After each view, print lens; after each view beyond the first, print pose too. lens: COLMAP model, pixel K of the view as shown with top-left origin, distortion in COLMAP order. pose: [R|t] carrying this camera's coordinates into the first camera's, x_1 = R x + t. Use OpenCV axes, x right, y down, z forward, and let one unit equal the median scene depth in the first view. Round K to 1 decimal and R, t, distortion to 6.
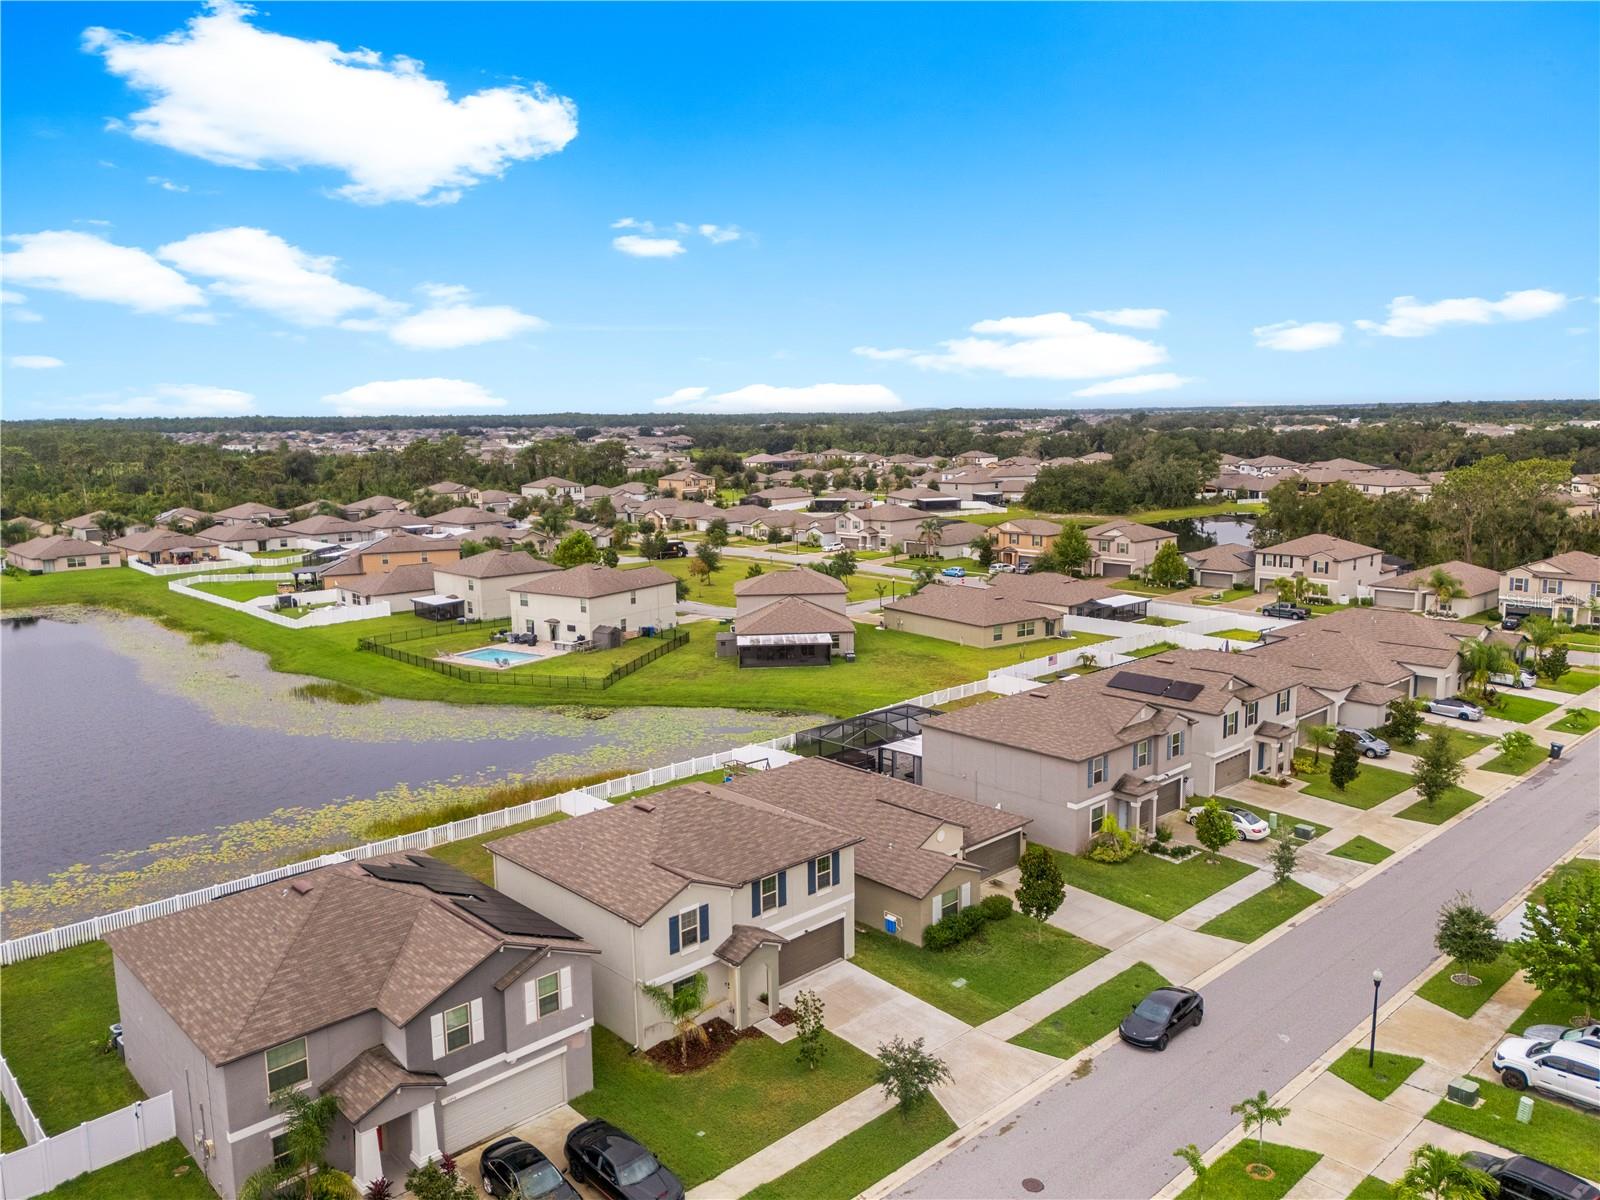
lens RADIAL K [[1180.0, 0, 805.2], [0, 1180.0, 601.7], [0, 0, 1]] dist [0.070952, -0.052399]
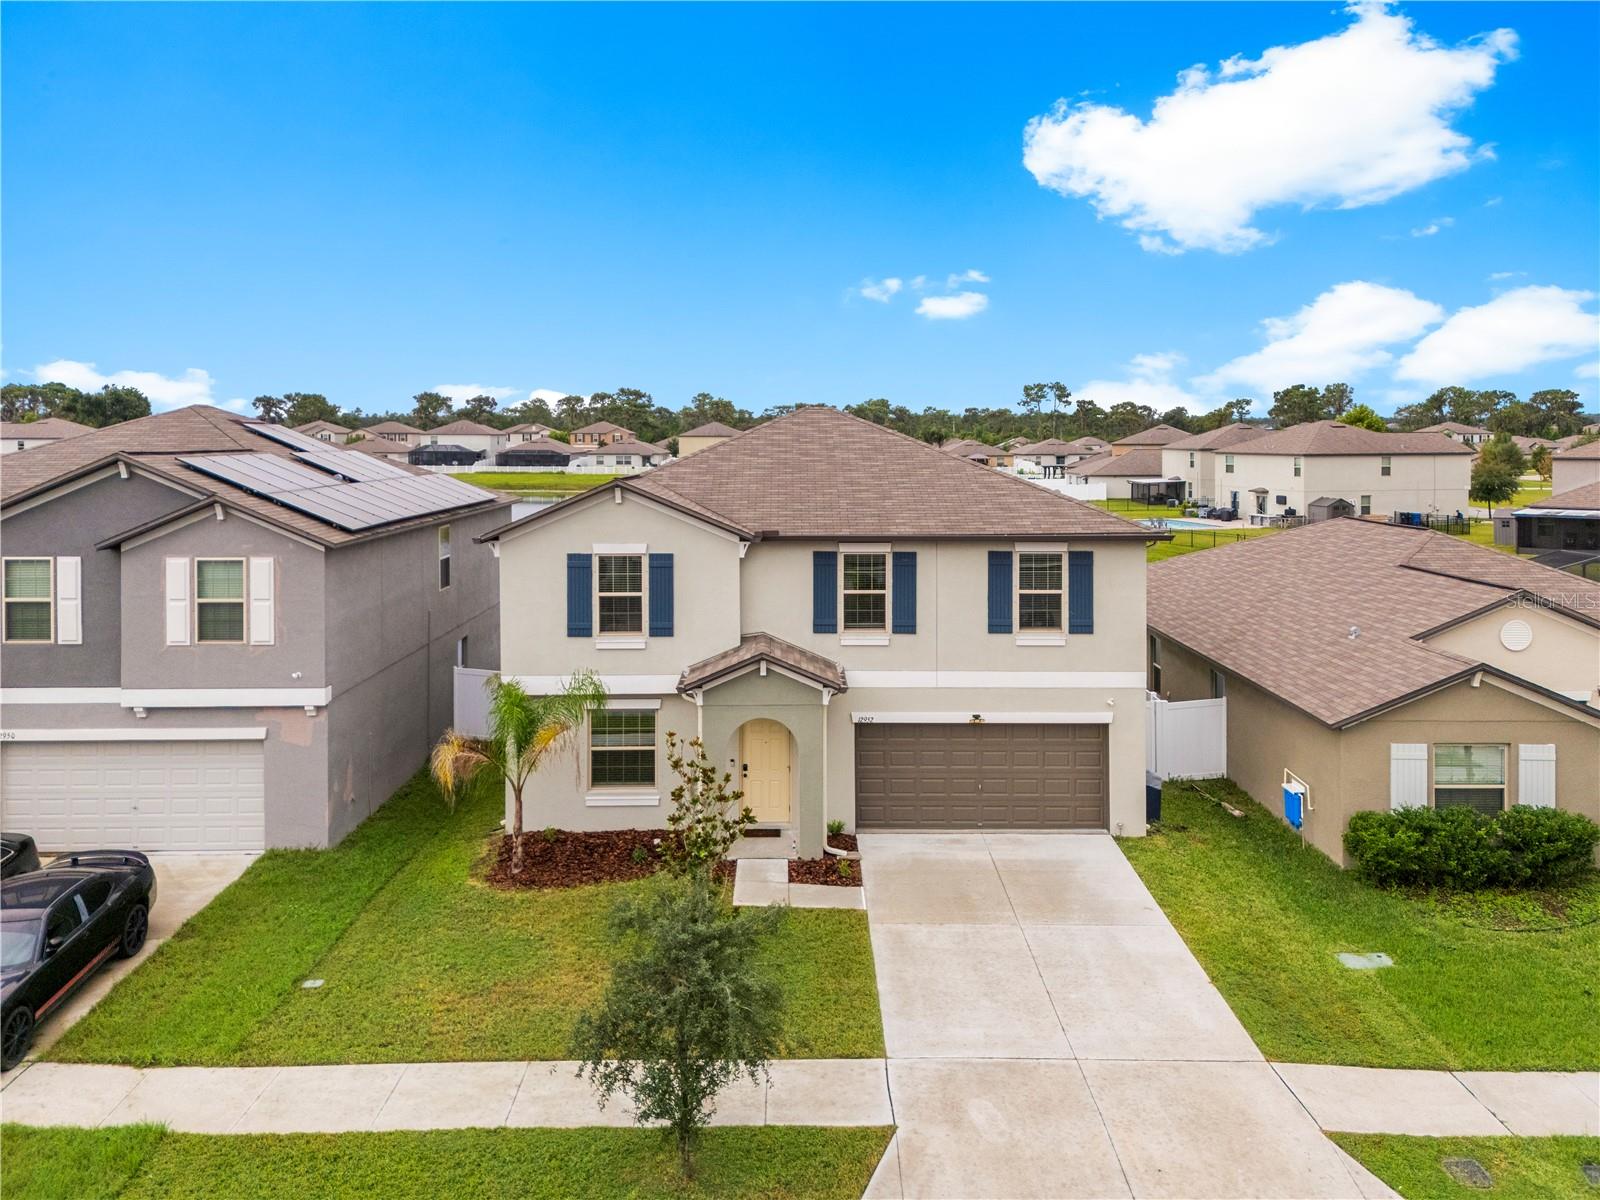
lens RADIAL K [[1180.0, 0, 799.0], [0, 1180.0, 484.5], [0, 0, 1]] dist [0.070952, -0.052399]
pose [[0.729254, 0.024437, -0.683807, 0.238610], [-0.114357, 0.989659, -0.086590, 0.237789], [0.674619, 0.141345, 0.724507, 0.635566]]
